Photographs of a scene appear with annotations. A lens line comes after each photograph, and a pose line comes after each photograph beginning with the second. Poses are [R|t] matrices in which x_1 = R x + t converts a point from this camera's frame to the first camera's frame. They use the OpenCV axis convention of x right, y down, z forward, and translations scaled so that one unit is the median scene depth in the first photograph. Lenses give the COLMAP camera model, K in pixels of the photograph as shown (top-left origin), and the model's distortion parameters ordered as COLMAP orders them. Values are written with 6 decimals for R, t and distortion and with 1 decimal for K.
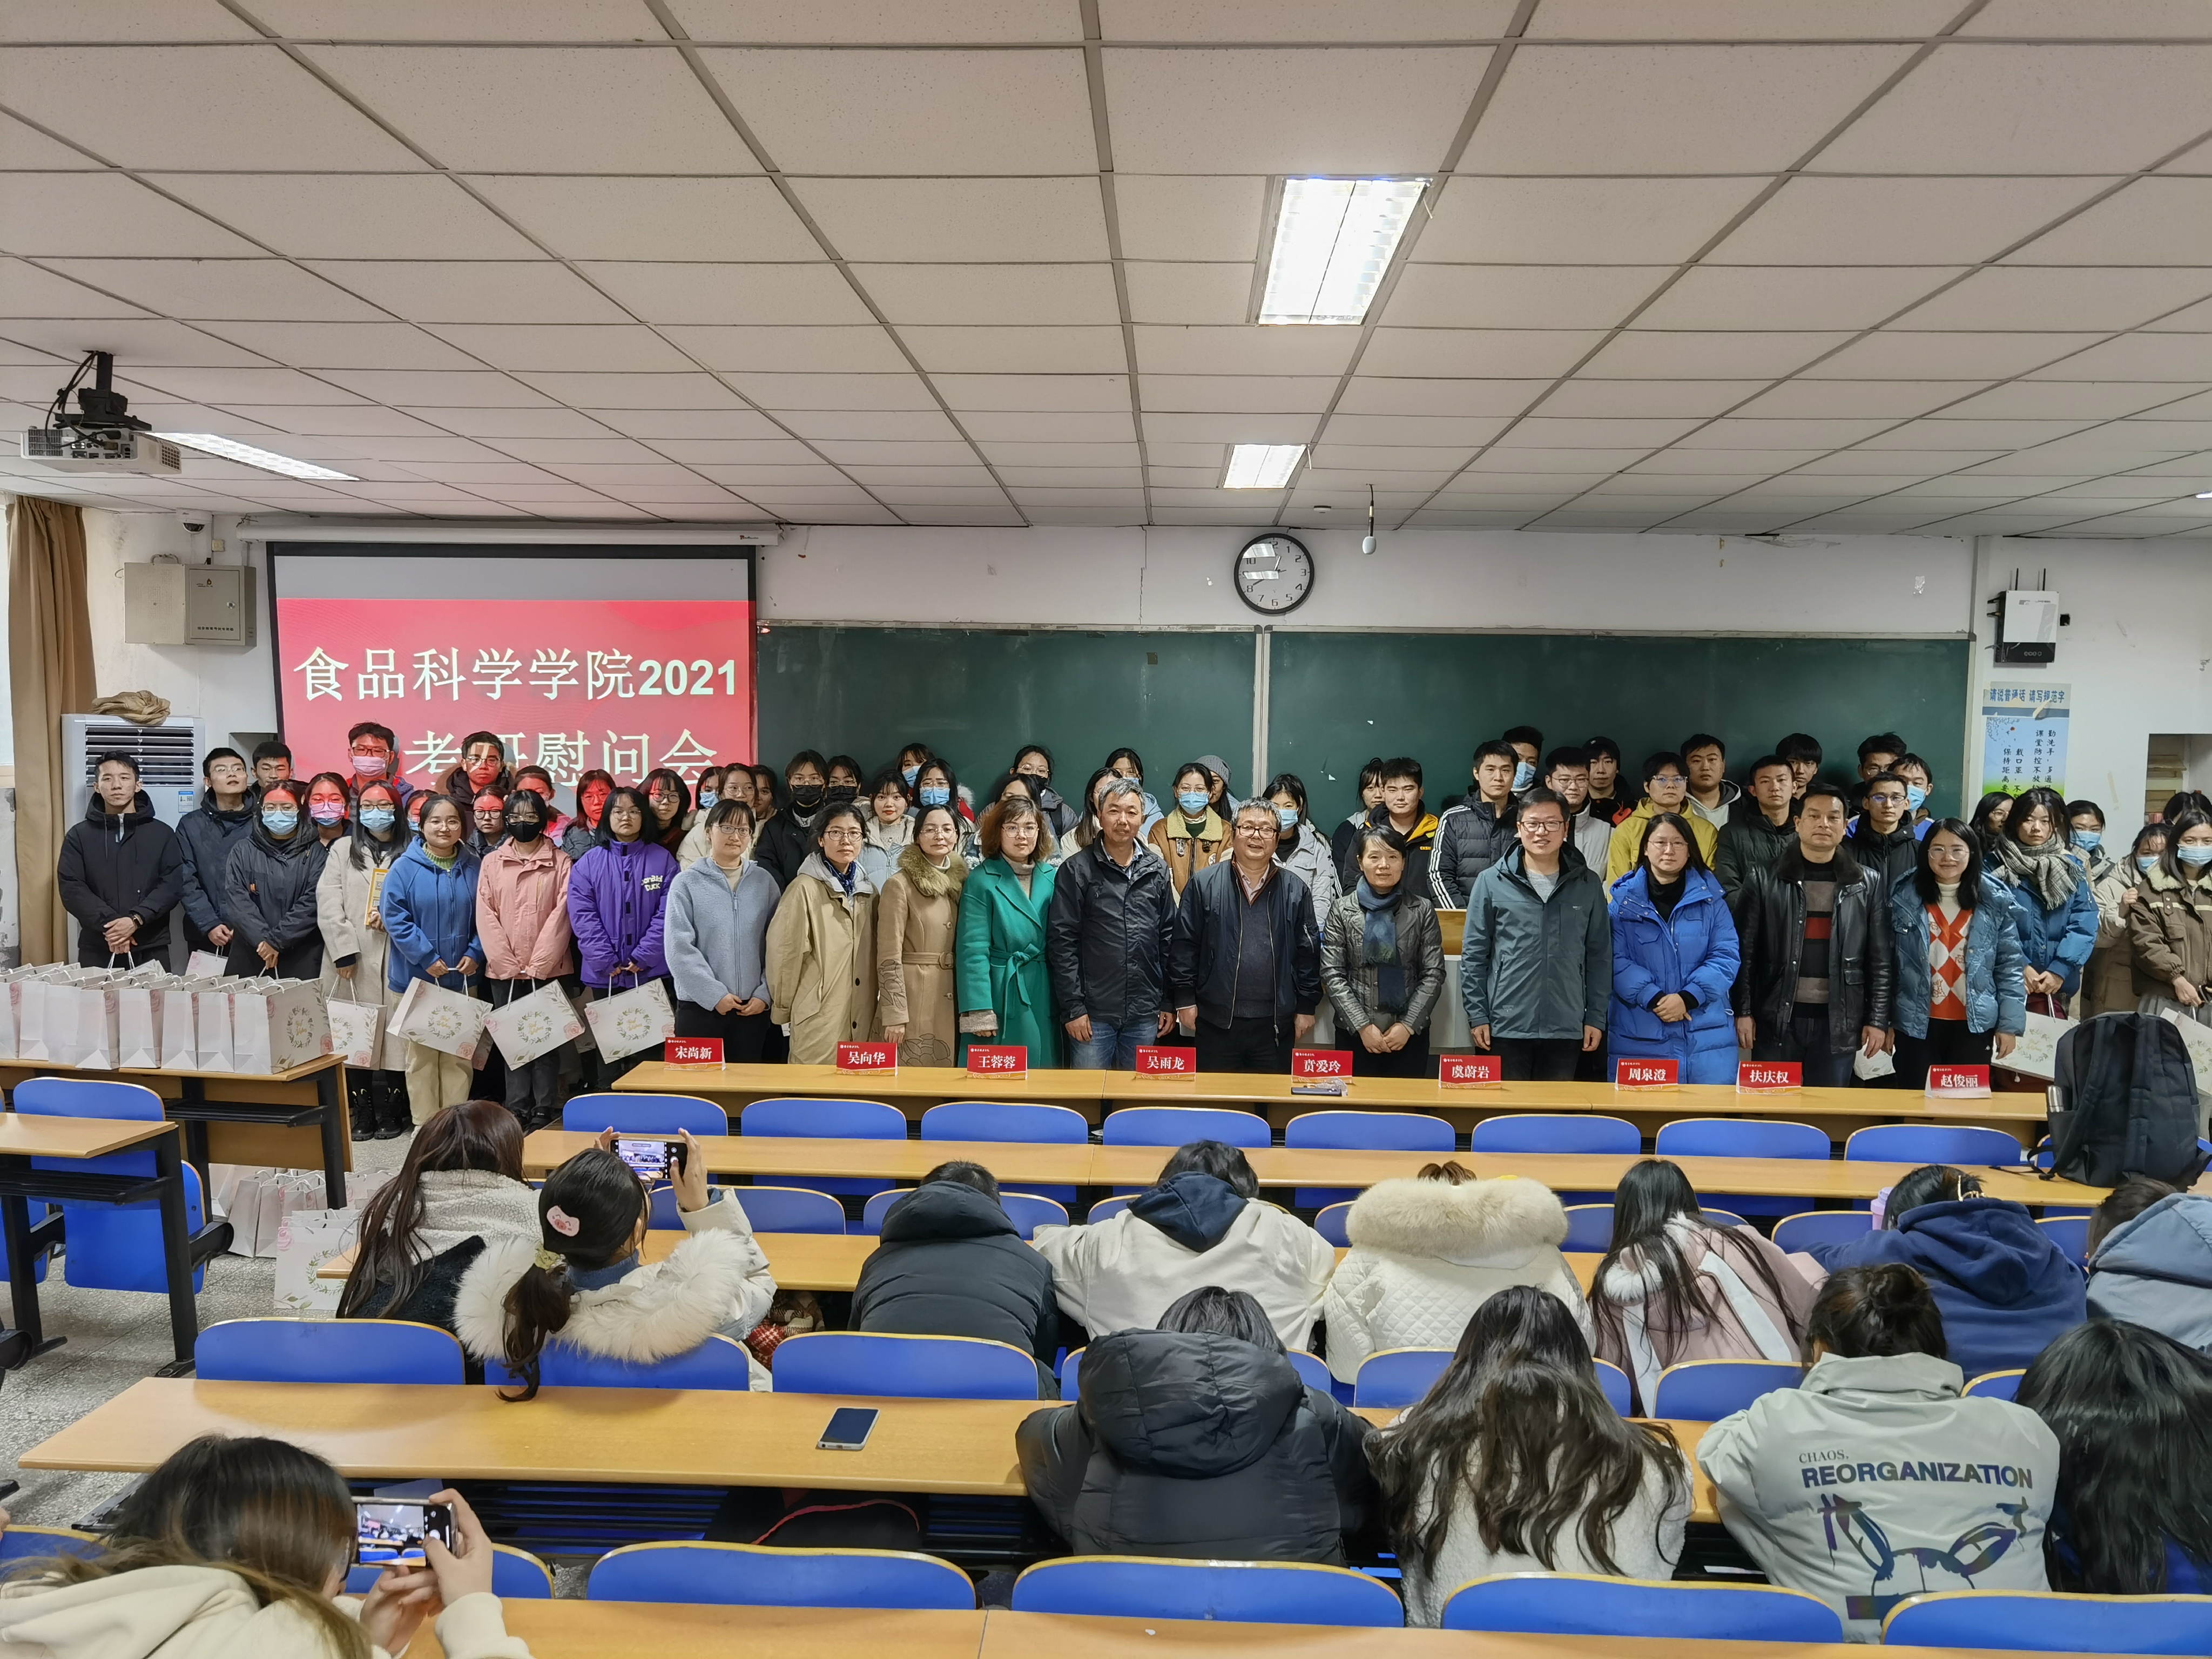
lens RADIAL K [[1722.6, 0, 1105.1], [0, 1722.6, 842.8], [0, 0, 1]] dist [-0.046056, 0.168005]
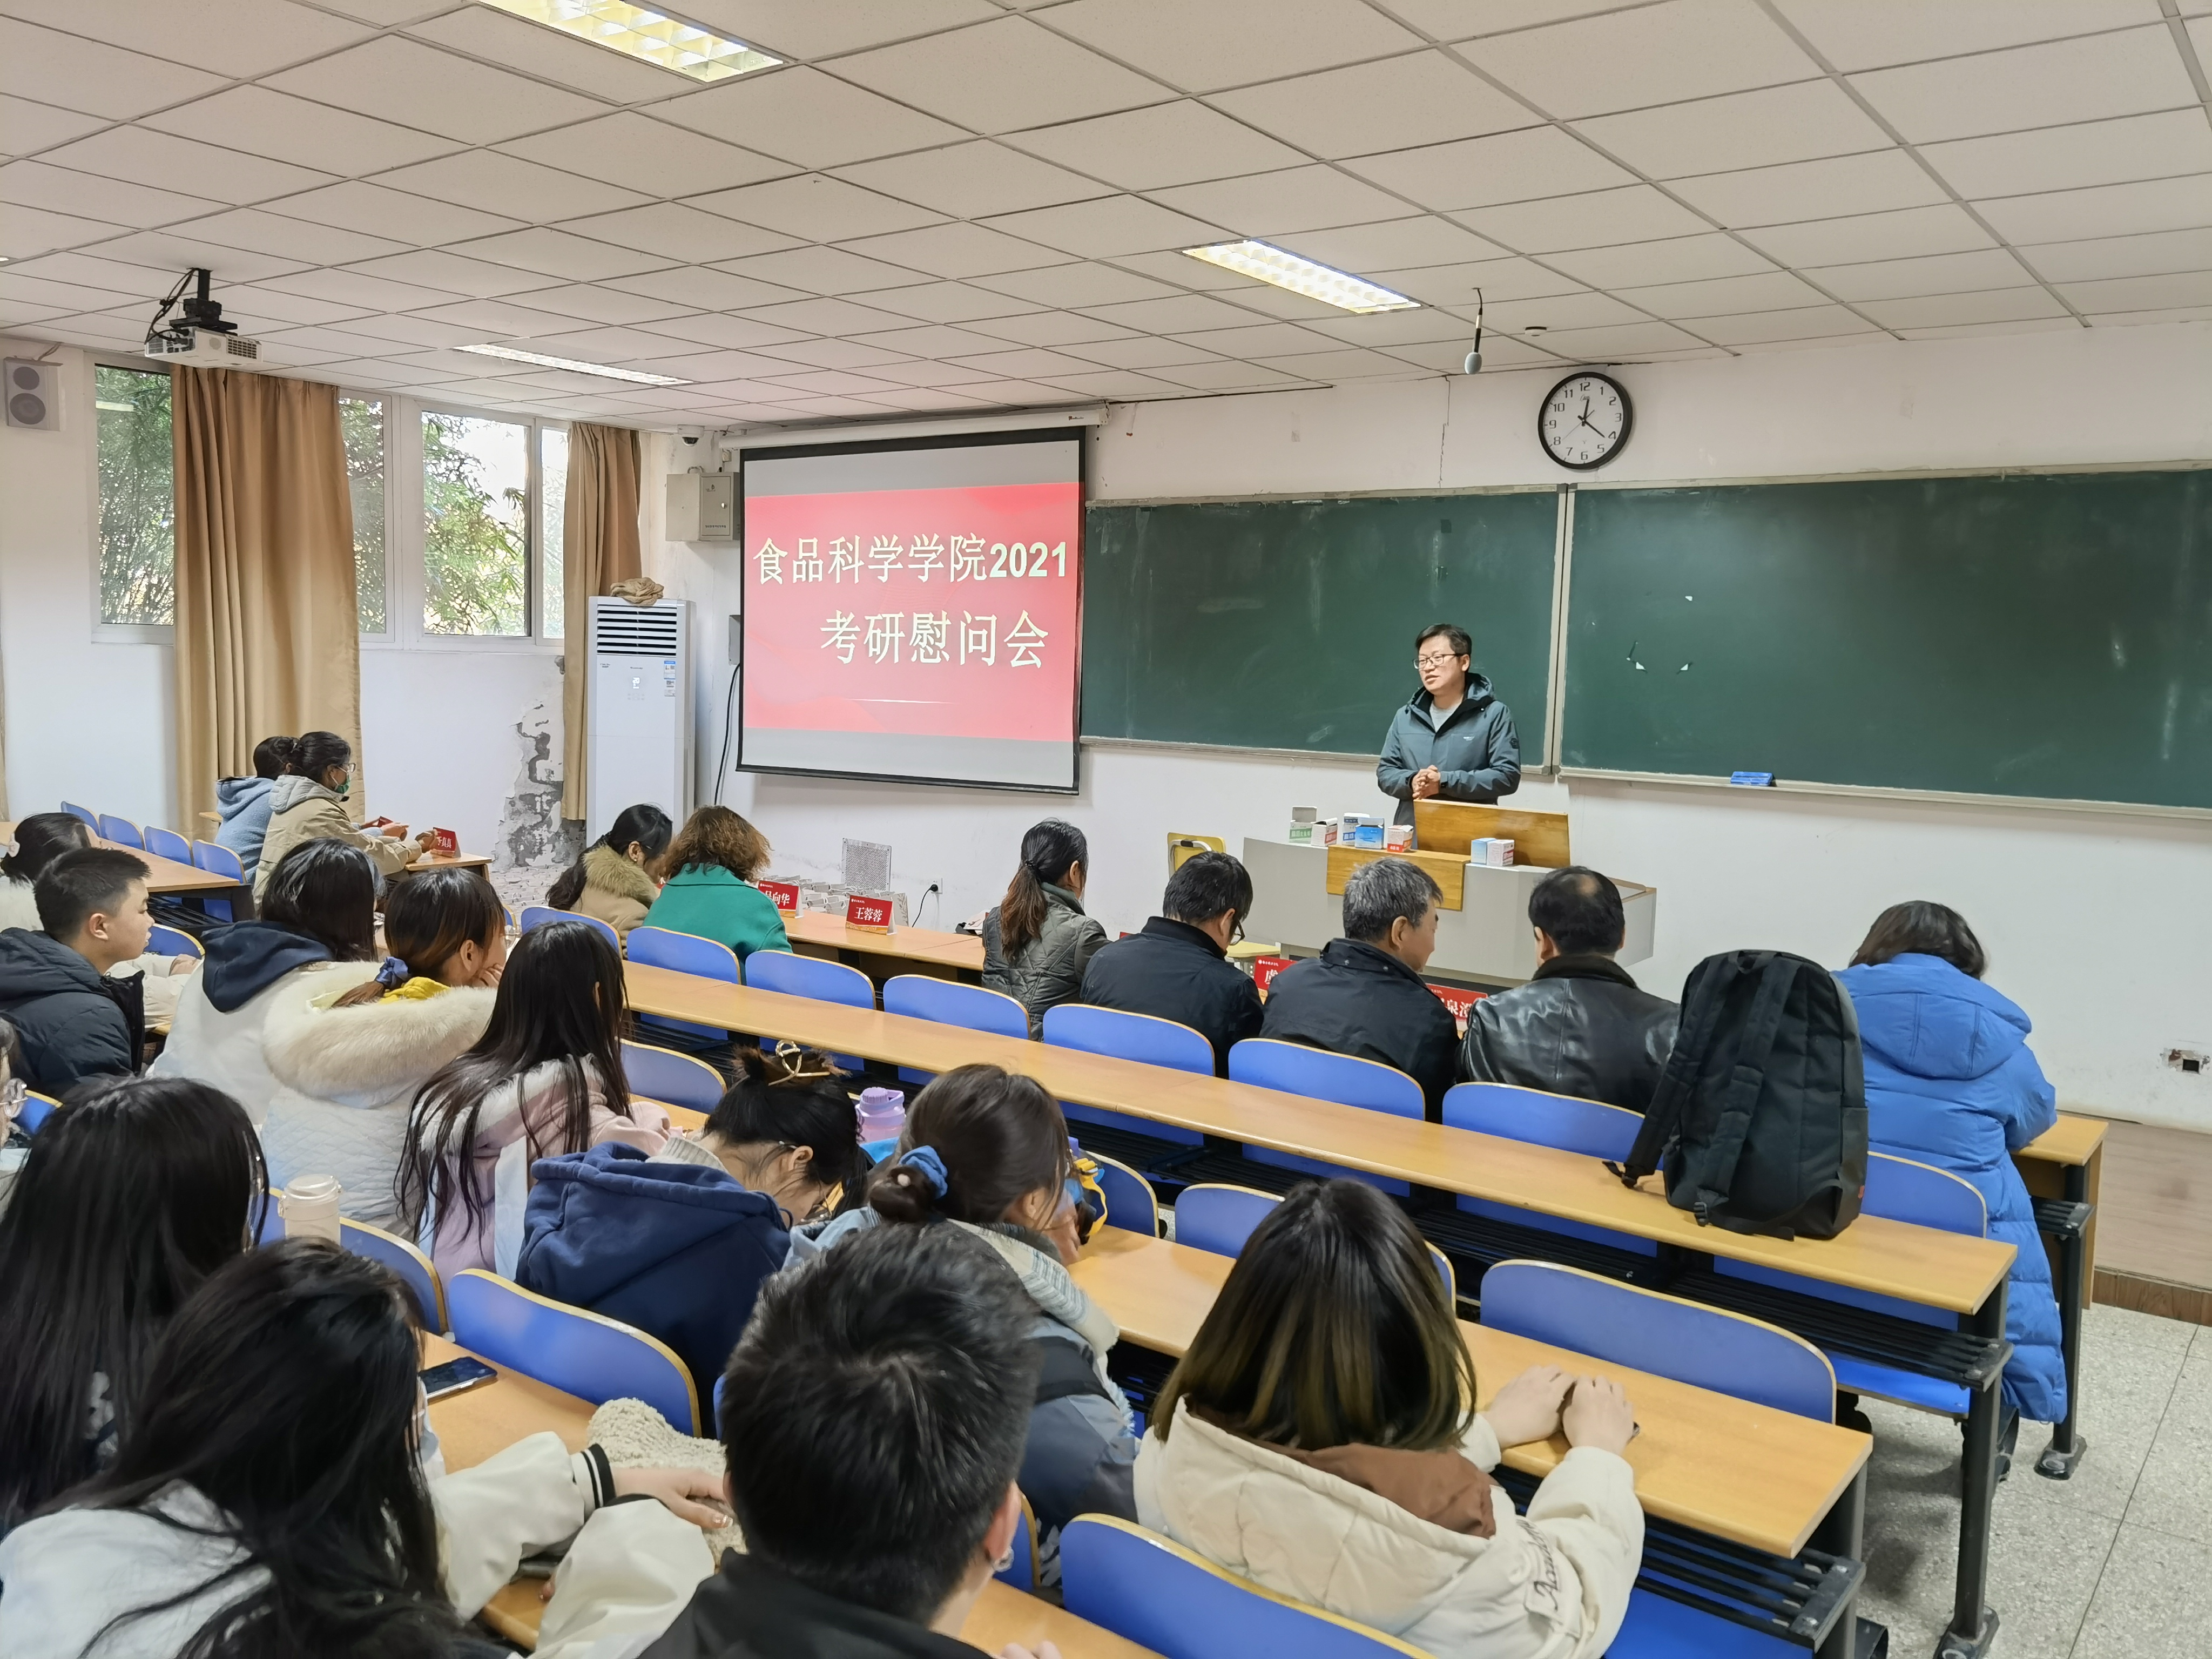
lens RADIAL K [[1726.3, 0, 1124.8], [0, 1726.3, 848.5], [0, 0, 1]] dist [0.025861, -0.006795]
pose [[0.828834, 0.074523, -0.554509, 0.395892], [-0.056034, 0.997163, 0.050258, 0.021166], [0.556681, -0.010584, 0.830659, 0.174829]]
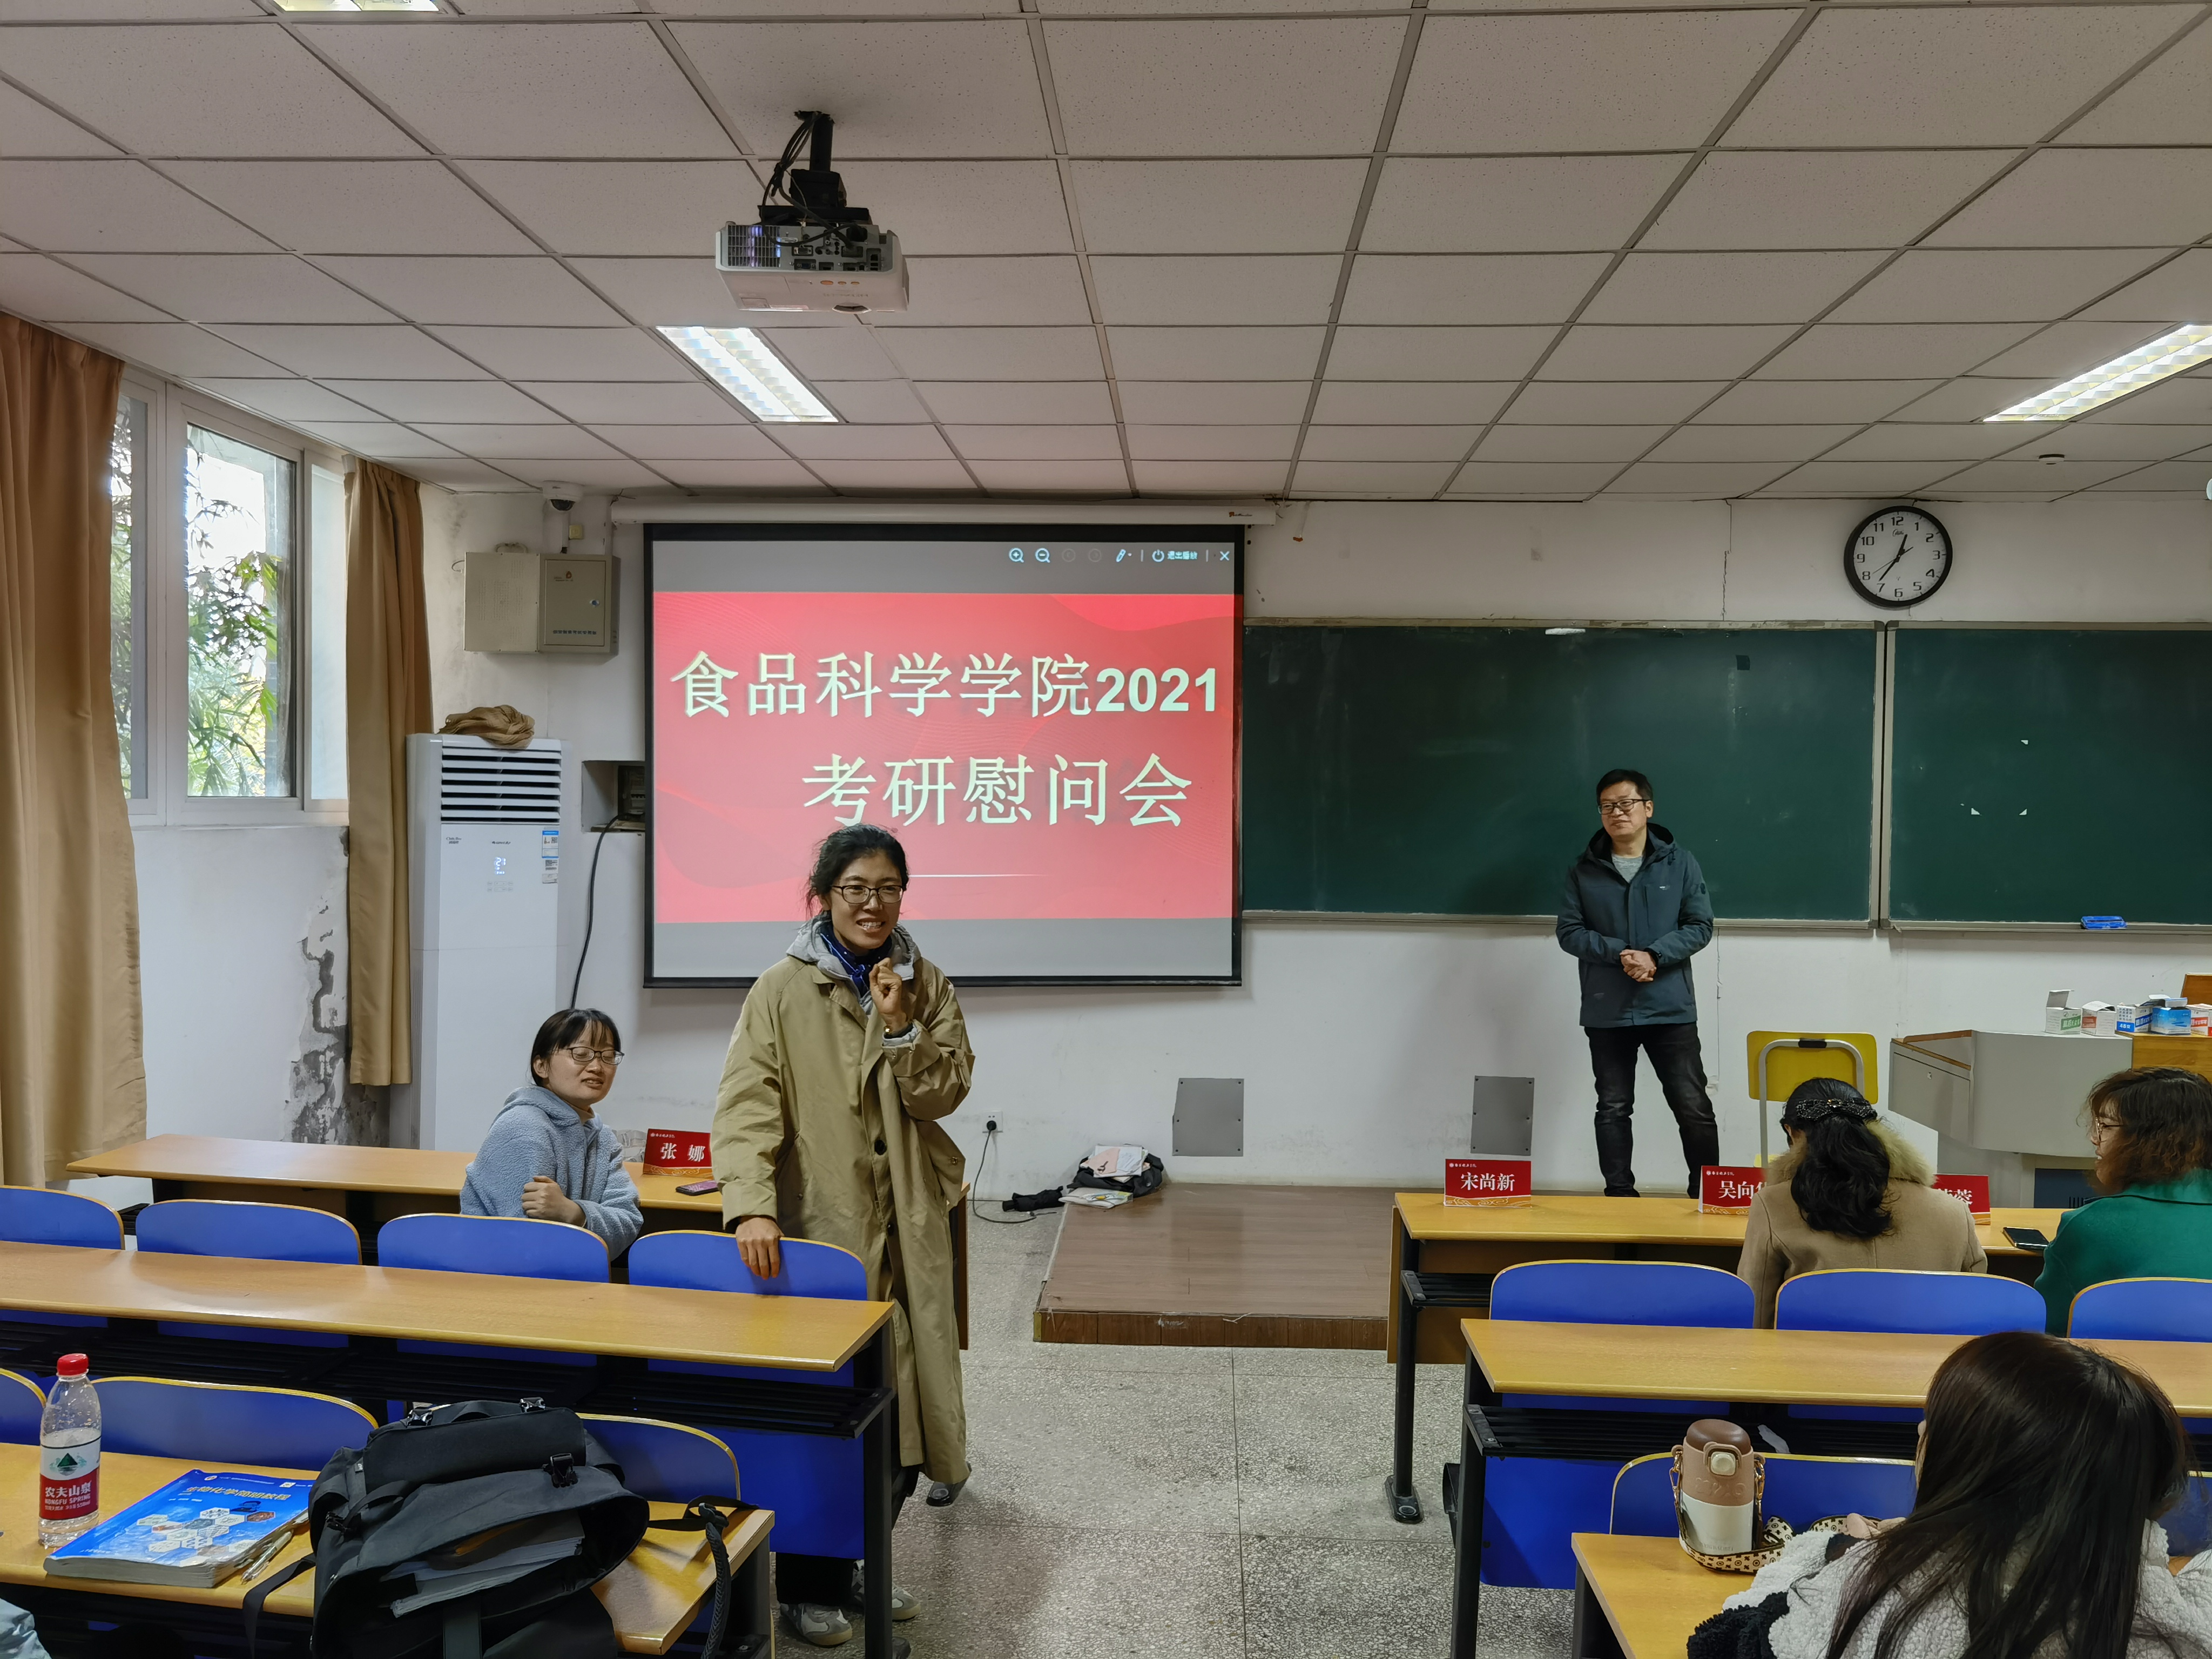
lens RADIAL K [[1726.3, 0, 1124.8], [0, 1726.3, 848.5], [0, 0, 1]] dist [0.025861, -0.006795]
pose [[0.999988, -0.001254, -0.004673, -0.257460], [0.001063, 0.999166, -0.040807, 0.011036], [0.004720, 0.040802, 0.999156, 0.200398]]
